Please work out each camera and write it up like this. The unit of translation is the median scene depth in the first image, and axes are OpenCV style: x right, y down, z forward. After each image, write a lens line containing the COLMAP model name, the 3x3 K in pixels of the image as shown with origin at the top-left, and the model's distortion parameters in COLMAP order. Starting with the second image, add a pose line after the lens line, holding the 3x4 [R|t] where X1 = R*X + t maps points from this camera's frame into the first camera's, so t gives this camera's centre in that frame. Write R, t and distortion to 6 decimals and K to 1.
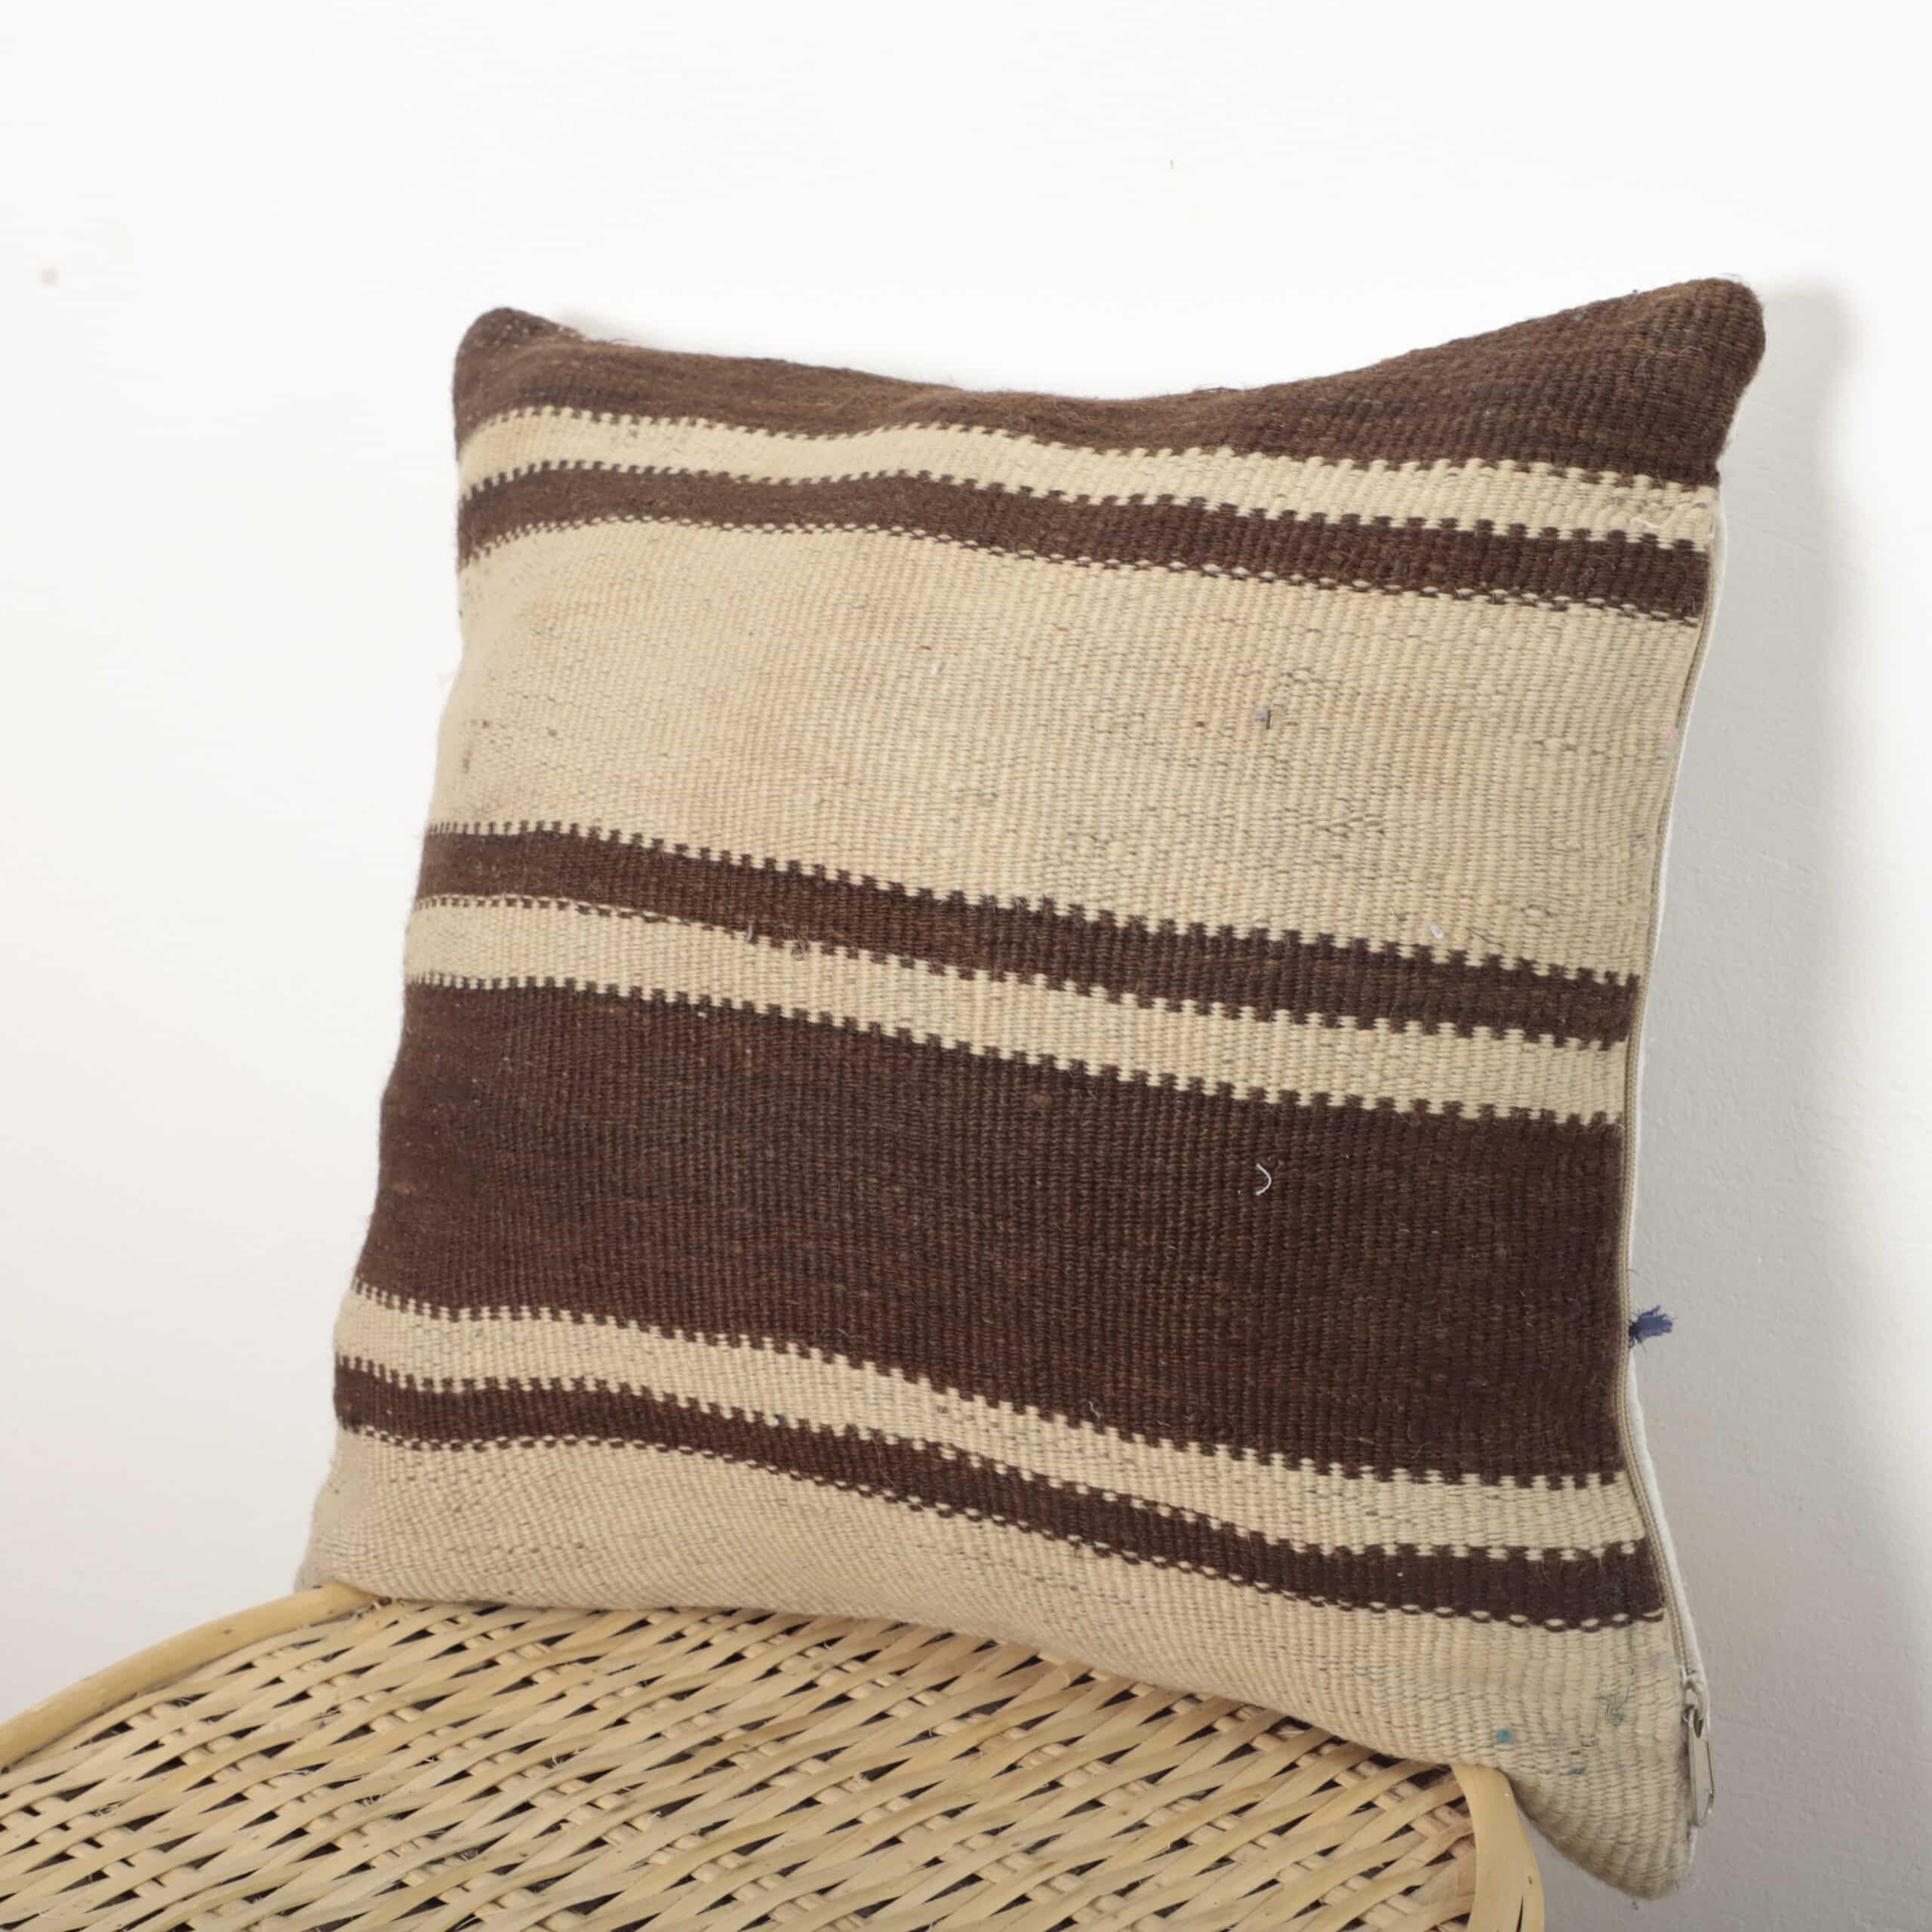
lens RADIAL K [[4358.0, 0, 965.4], [0, 4358.0, 965.9], [0, 0, 1]] dist [0.170271, 0.000000]
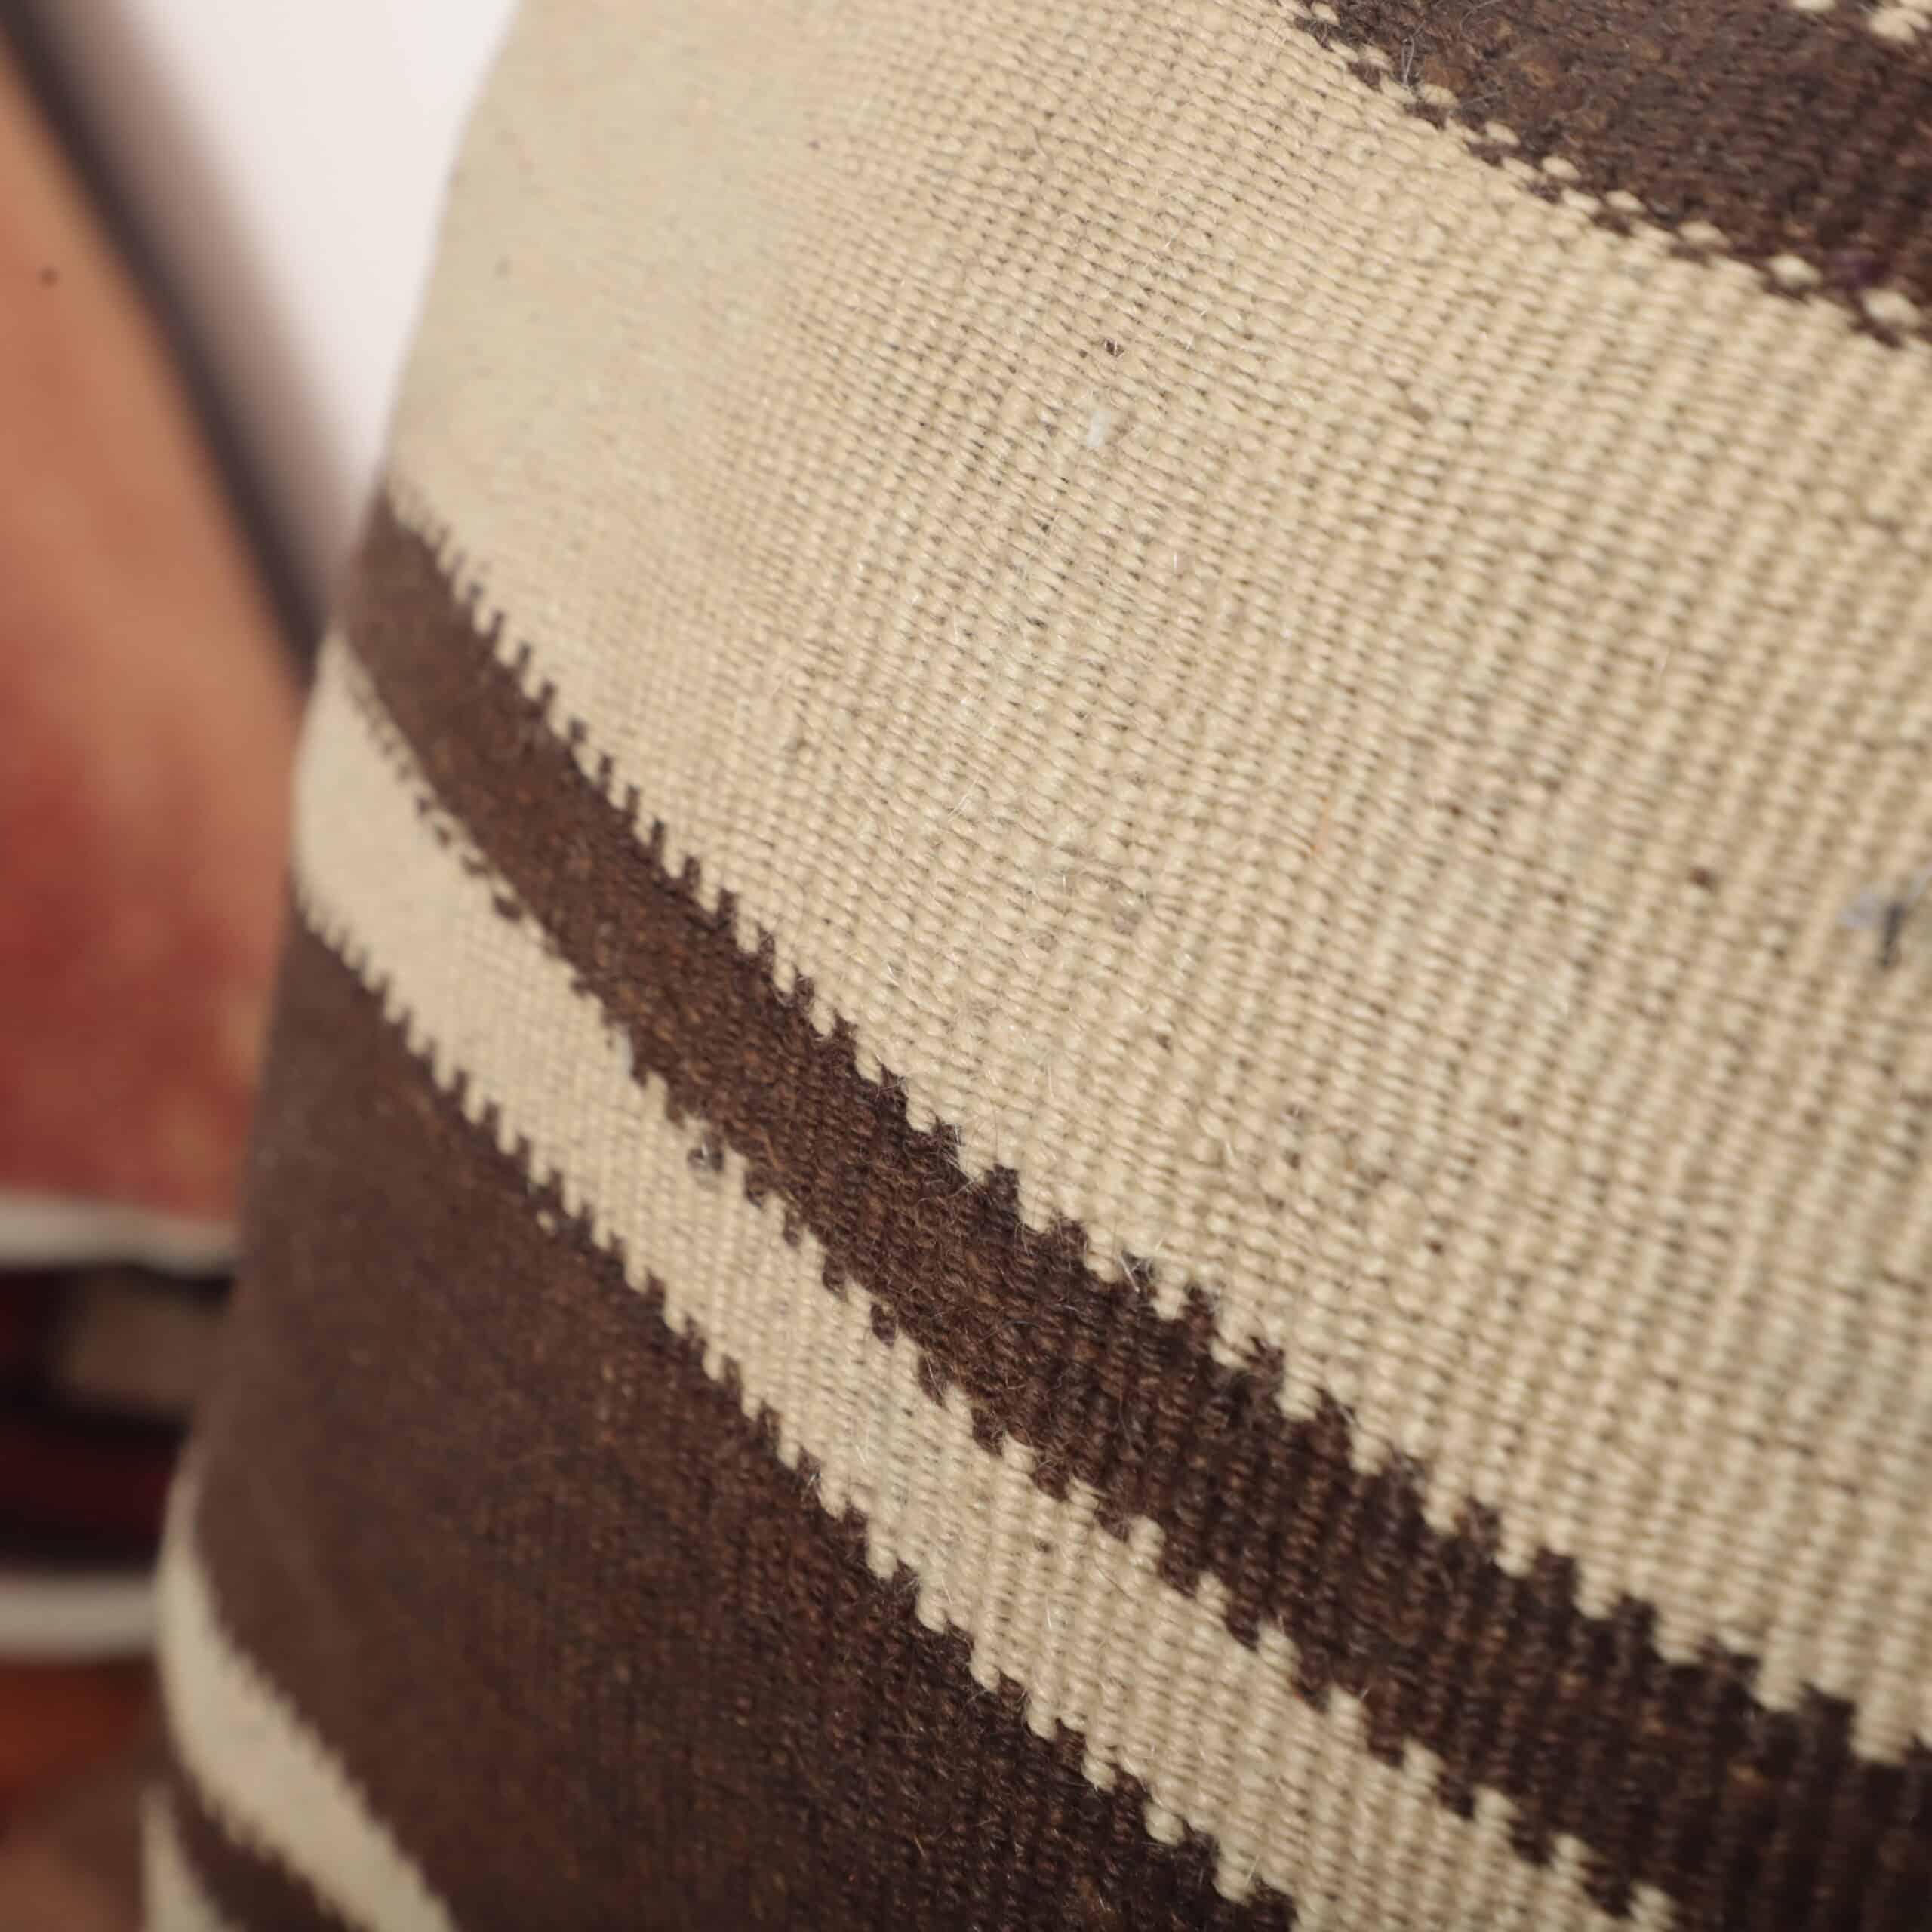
lens RADIAL K [[5881.1, 0, 968.0], [0, 5881.1, 964.8], [0, 0, 1]] dist [0.182079, 0.000000]
pose [[0.875039, 0.223363, -0.429436, 0.172948], [-0.115201, 0.957775, 0.263430, -0.141424], [0.470144, -0.181040, 0.863823, 0.634398]]
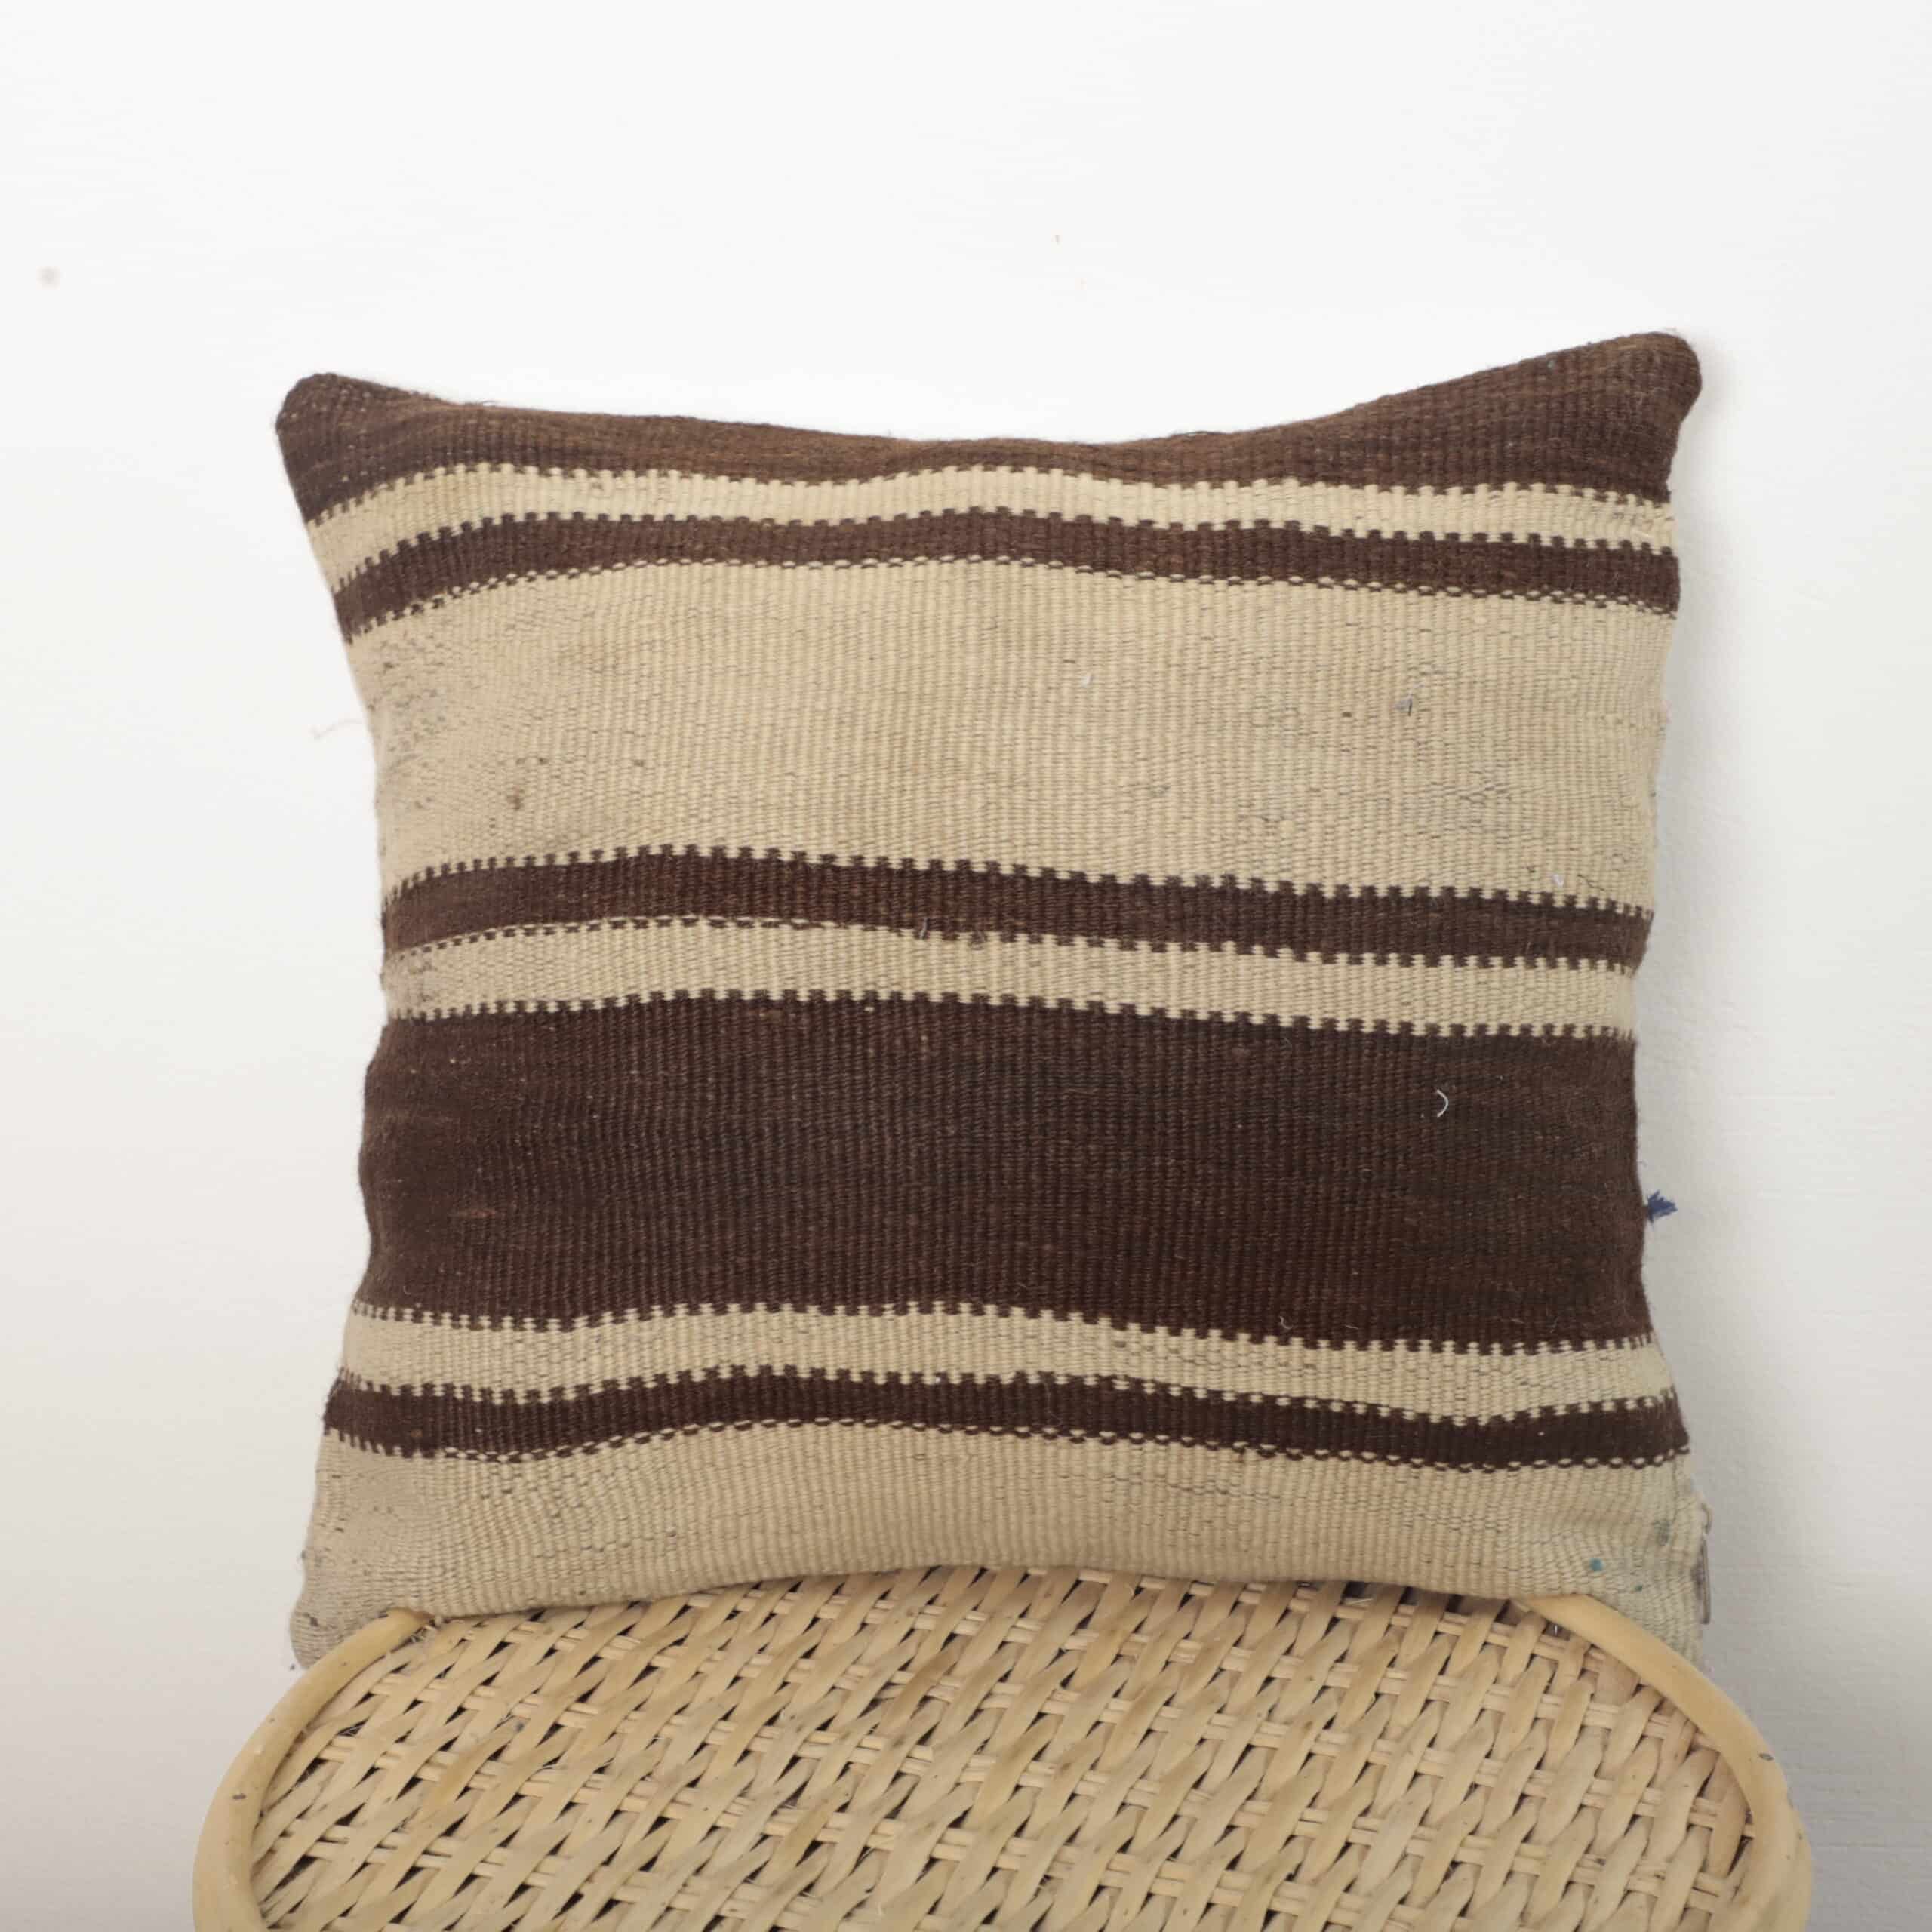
lens RADIAL K [[4358.0, 0, 975.6], [0, 4358.0, 959.7], [0, 0, 1]] dist [0.170271, 0.000000]
pose [[0.882598, -0.064626, 0.465666, -0.560303], [0.080506, 0.996652, -0.014269, 0.017169], [-0.463185, 0.050083, 0.884845, 0.029332]]
